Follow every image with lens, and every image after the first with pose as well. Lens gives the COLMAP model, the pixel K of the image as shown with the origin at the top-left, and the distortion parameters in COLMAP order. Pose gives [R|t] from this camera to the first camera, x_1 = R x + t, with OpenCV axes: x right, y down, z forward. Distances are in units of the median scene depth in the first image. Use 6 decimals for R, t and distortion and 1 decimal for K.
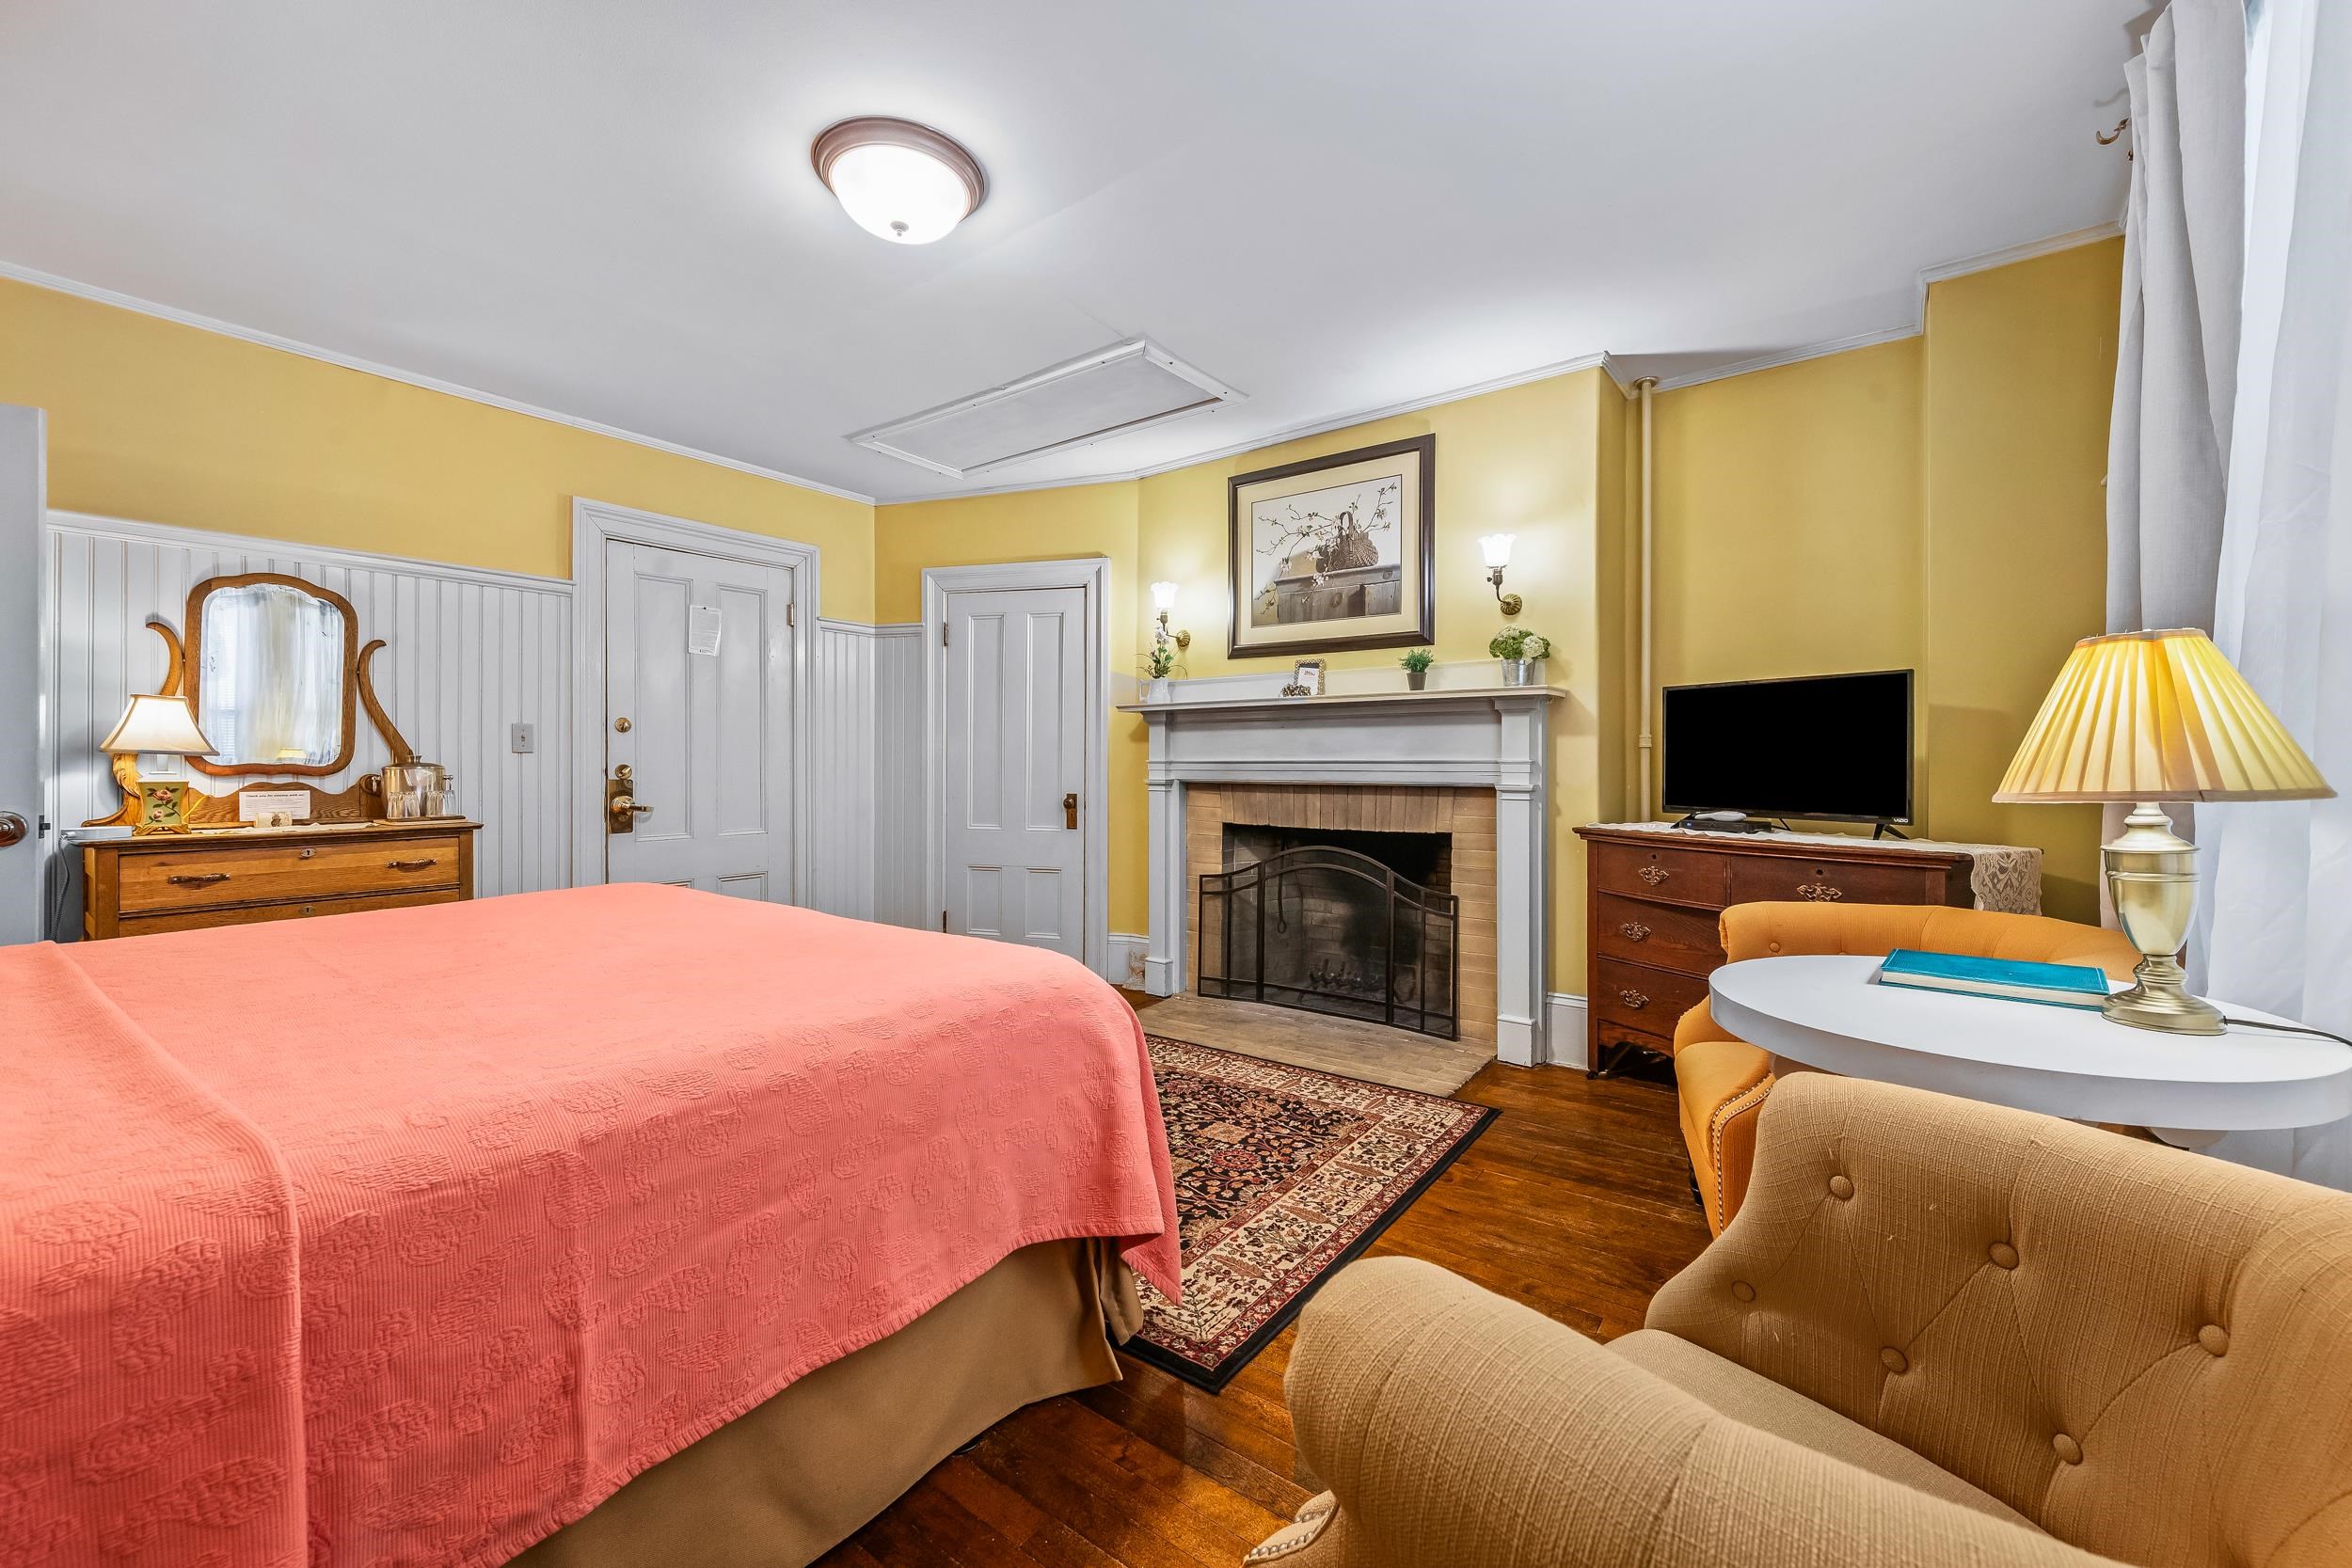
lens RADIAL K [[925.9, 0, 1178.3], [0, 925.9, 769.5], [0, 0, 1]] dist [-0.003693, -0.000104]
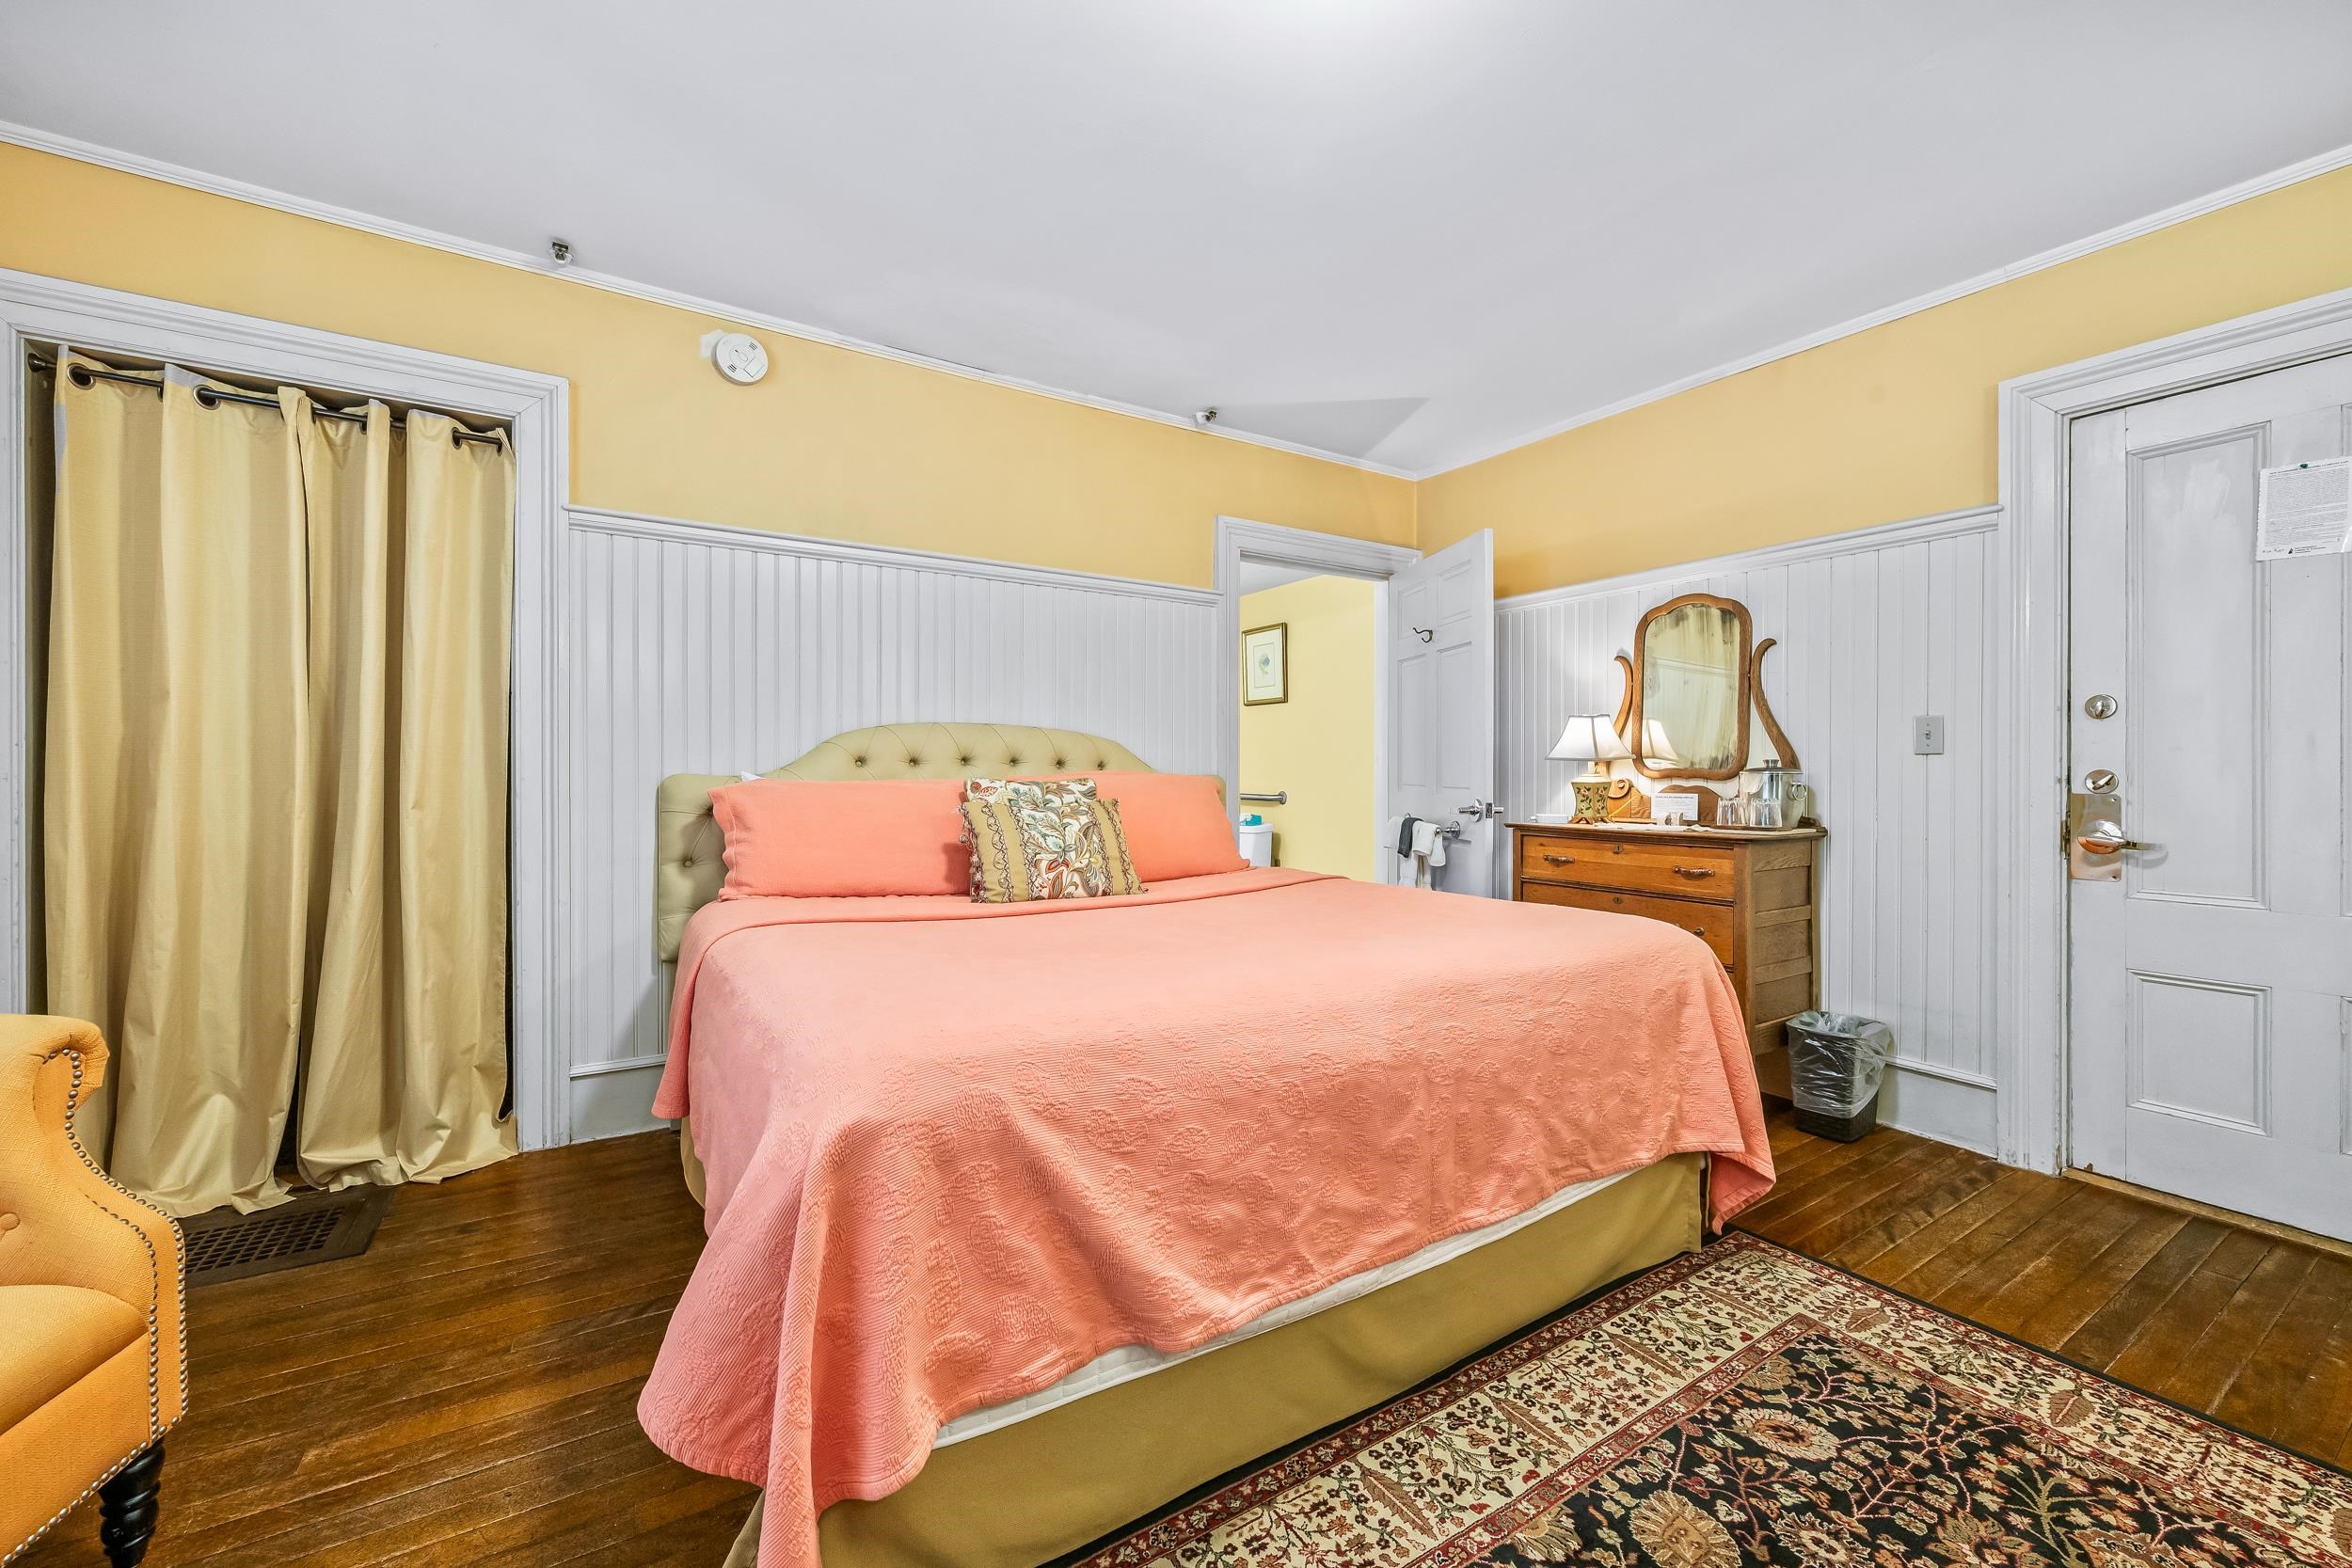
lens RADIAL K [[925.9, 0, 1178.4], [0, 925.9, 770.8], [0, 0, 1]] dist [-0.003693, -0.000104]
pose [[-0.356317, -0.001371, -0.934364, 0.261964], [-0.008837, 0.999959, 0.001903, -0.000658], [0.934323, 0.008935, -0.356315, 0.827635]]
